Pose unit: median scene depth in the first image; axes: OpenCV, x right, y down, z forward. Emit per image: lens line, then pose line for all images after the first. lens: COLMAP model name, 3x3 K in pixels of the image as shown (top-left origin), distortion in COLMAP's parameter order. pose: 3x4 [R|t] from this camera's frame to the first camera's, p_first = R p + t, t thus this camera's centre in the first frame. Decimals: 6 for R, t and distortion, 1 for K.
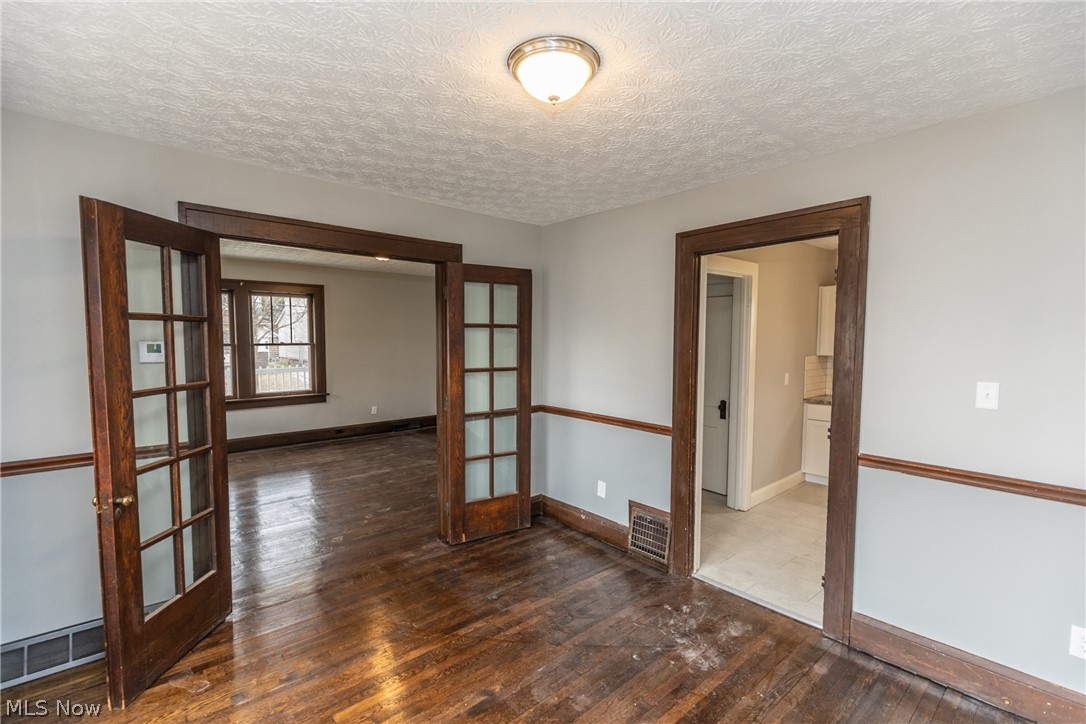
lens RADIAL K [[487.5, 0, 546.5], [0, 487.5, 363.4], [0, 0, 1]] dist [-0.000898, -0.000283]
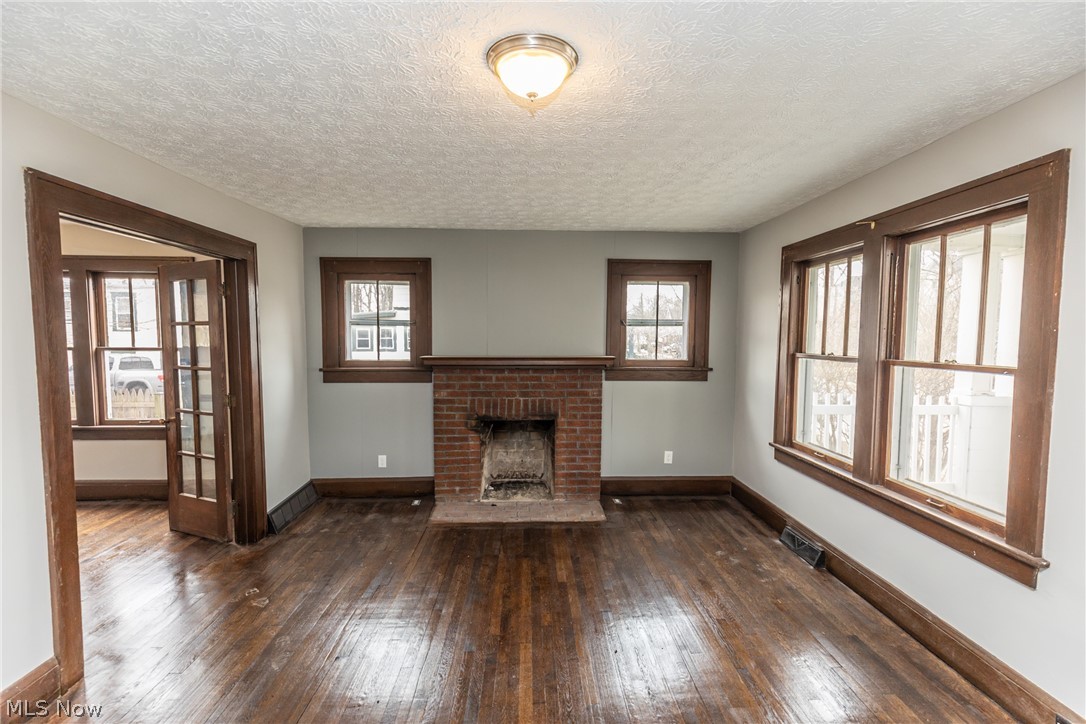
lens RADIAL K [[487.5, 0, 551.3], [0, 487.5, 370.4], [0, 0, 1]] dist [-0.000898, -0.000283]
pose [[-0.619266, 0.044776, -0.783904, -0.079521], [-0.056103, 0.993297, 0.101057, -0.055251], [0.783174, 0.106561, -0.612603, 0.955792]]
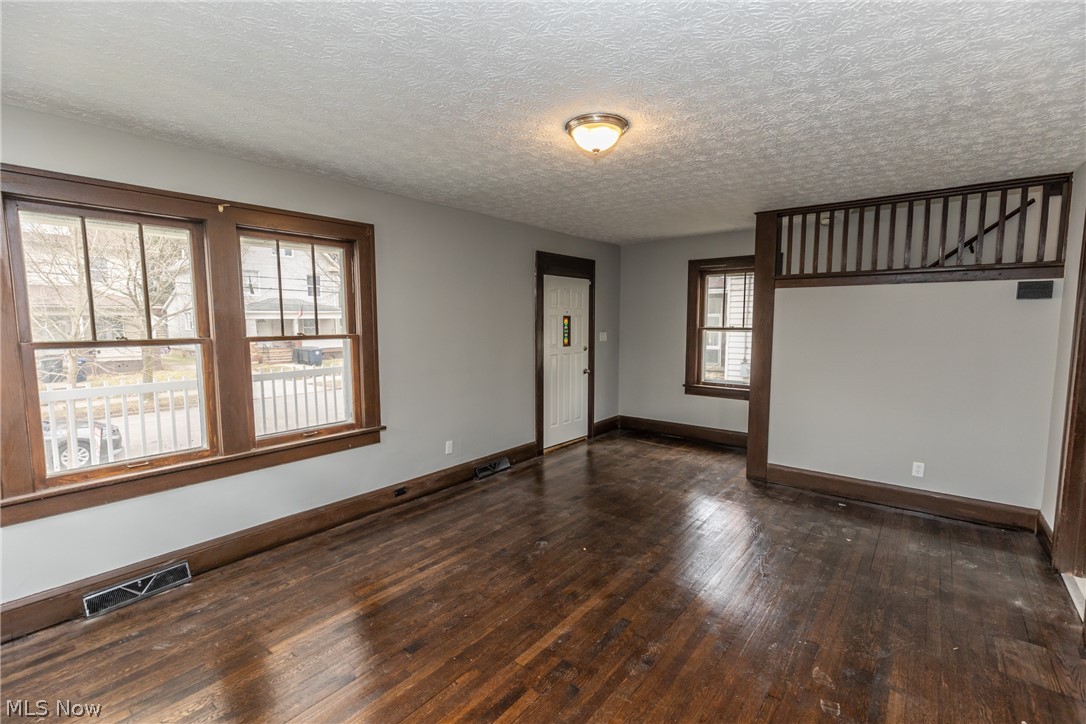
lens RADIAL K [[487.5, 0, 546.1], [0, 487.5, 360.6], [0, 0, 1]] dist [-0.000898, -0.000283]
pose [[0.984559, -0.022049, 0.173657, -0.367631], [0.016015, 0.999221, 0.036074, -0.028799], [-0.174318, -0.032736, 0.984145, 0.441304]]
